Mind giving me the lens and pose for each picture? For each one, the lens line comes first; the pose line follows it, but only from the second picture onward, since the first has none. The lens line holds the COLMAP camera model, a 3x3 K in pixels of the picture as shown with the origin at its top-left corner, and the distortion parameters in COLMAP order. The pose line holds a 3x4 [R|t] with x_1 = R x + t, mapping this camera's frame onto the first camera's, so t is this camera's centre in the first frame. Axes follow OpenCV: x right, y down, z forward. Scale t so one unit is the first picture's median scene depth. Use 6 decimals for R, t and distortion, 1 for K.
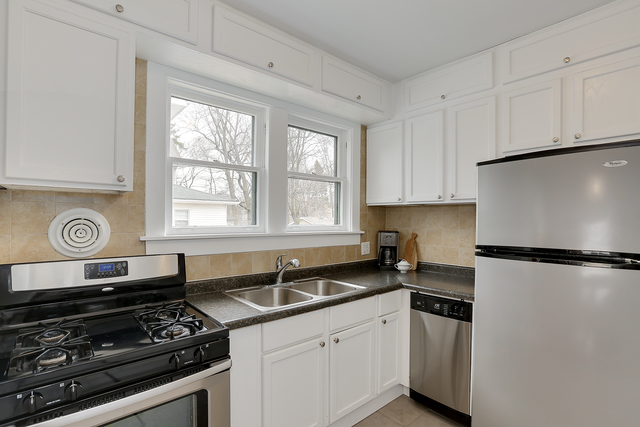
lens RADIAL K [[311.9, 0, 320.5], [0, 311.9, 221.1], [0, 0, 1]] dist [-0.059048, 0.030505]
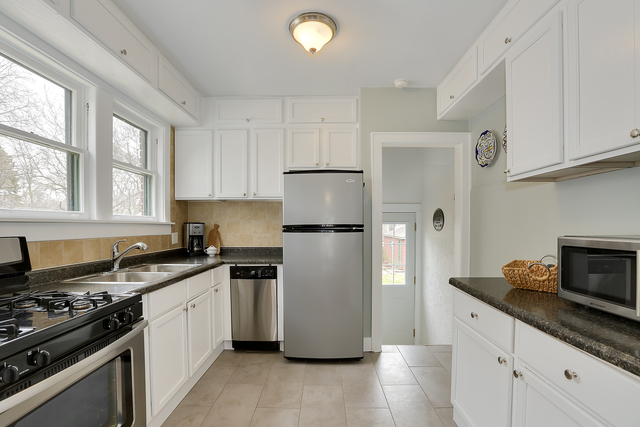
lens RADIAL K [[300.1, 0, 320.1], [0, 300.1, 235.7], [0, 0, 1]] dist [-0.052440, 0.015811]
pose [[0.667405, -0.029102, 0.744126, -0.368498], [0.009349, 0.999485, 0.030704, 0.063354], [-0.744636, -0.013535, 0.667334, -0.108440]]
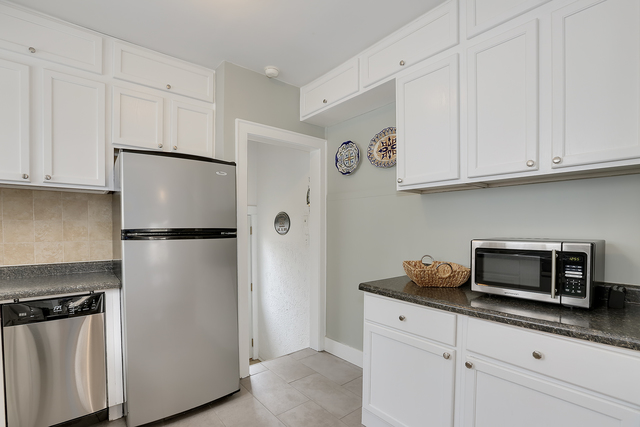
lens RADIAL K [[300.1, 0, 320.1], [0, 300.1, 235.7], [0, 0, 1]] dist [-0.052440, 0.015811]
pose [[0.019558, -0.028739, 0.999396, -0.334354], [0.006004, 0.999572, 0.028626, 0.055127], [-0.999791, 0.005440, 0.019722, 0.246766]]
